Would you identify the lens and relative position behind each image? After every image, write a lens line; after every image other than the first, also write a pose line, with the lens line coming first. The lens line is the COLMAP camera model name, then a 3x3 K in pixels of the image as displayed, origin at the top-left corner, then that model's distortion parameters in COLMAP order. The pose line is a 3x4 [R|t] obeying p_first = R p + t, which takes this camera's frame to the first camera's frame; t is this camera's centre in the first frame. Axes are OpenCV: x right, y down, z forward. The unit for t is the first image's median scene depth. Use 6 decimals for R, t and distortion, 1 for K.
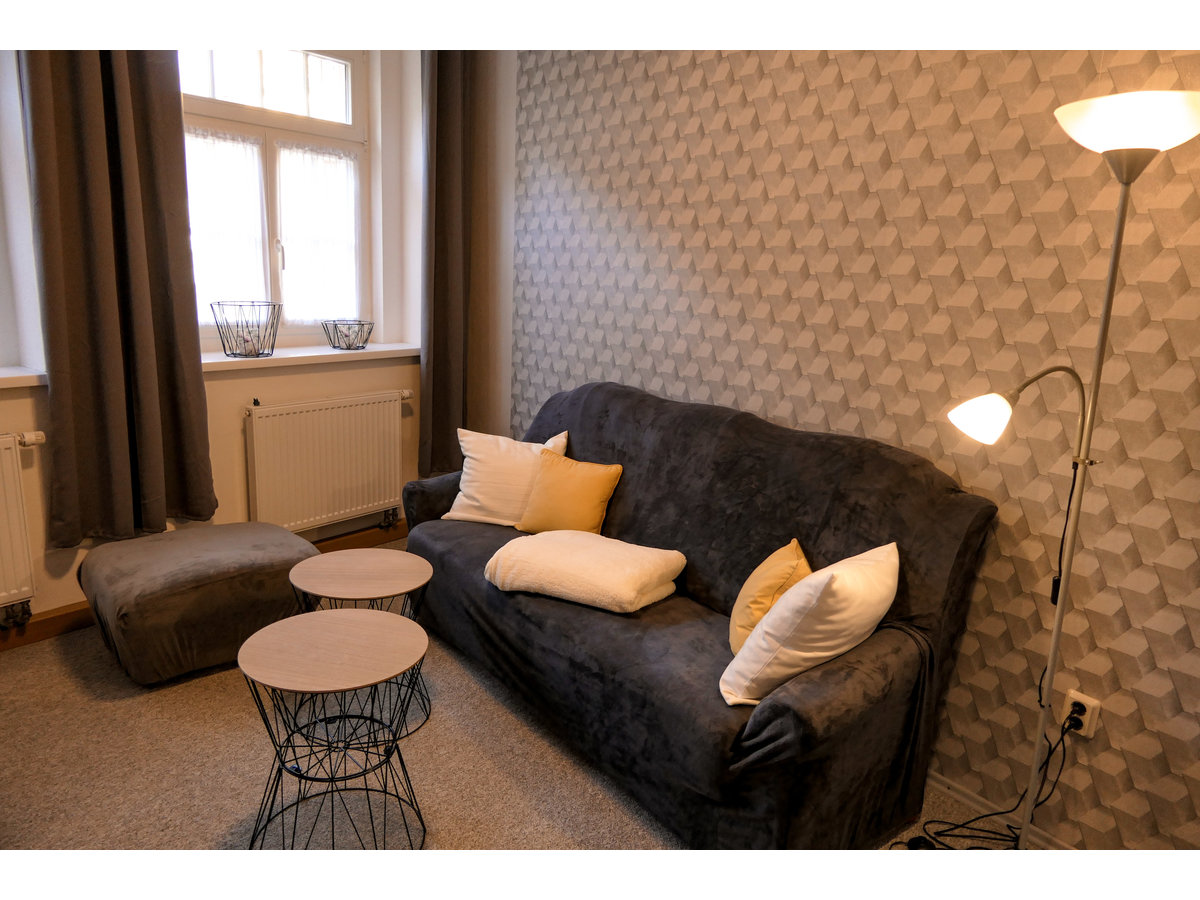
lens RADIAL K [[833.5, 0, 600.0], [0, 833.5, 450.0], [0, 0, 1]] dist [-0.017384, 0.001335]
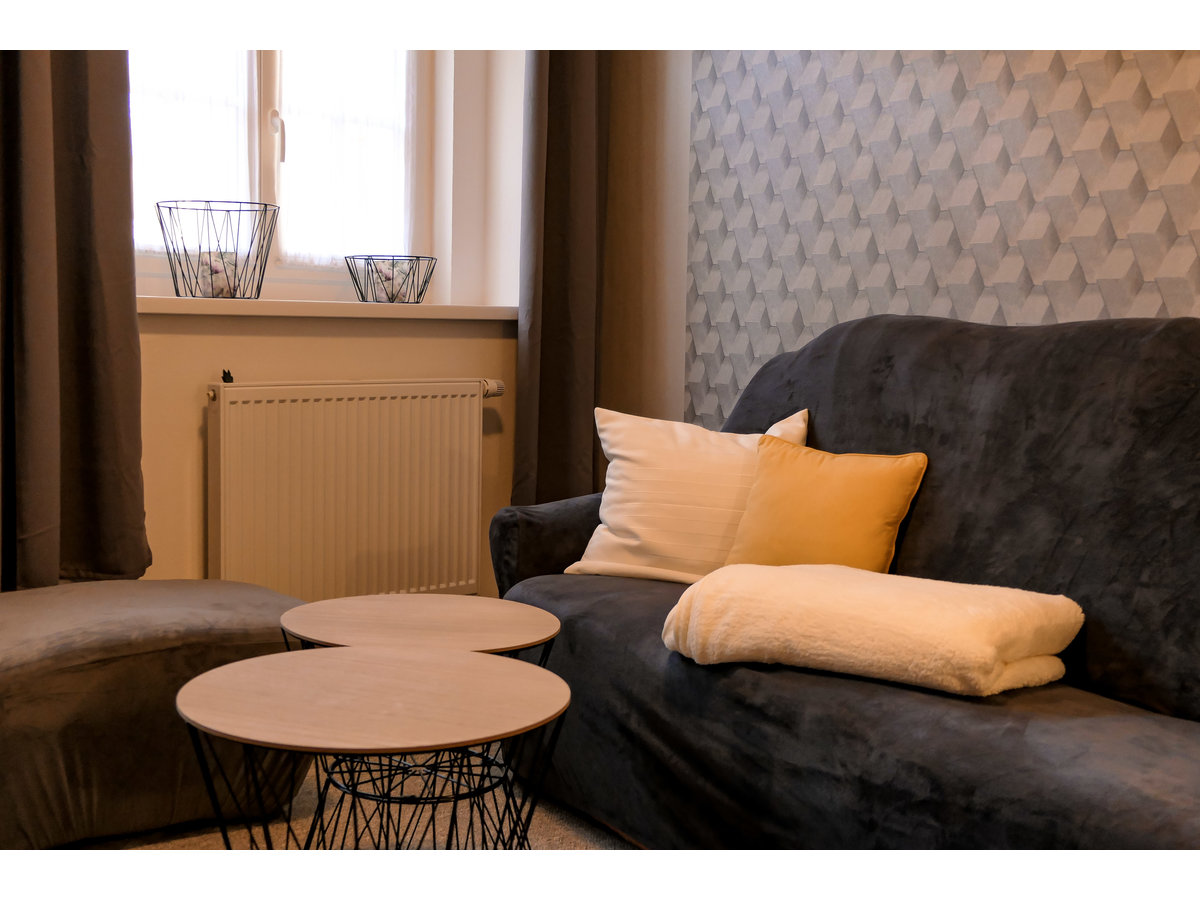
lens RADIAL K [[1436.2, 0, 600.0], [0, 1436.2, 450.0], [0, 0, 1]] dist [-0.027559, 0.037454]
pose [[0.991163, -0.011643, -0.132139, -0.053844], [-0.006067, 0.991119, -0.132839, 0.131846], [0.132513, 0.132467, 0.982290, 0.129681]]
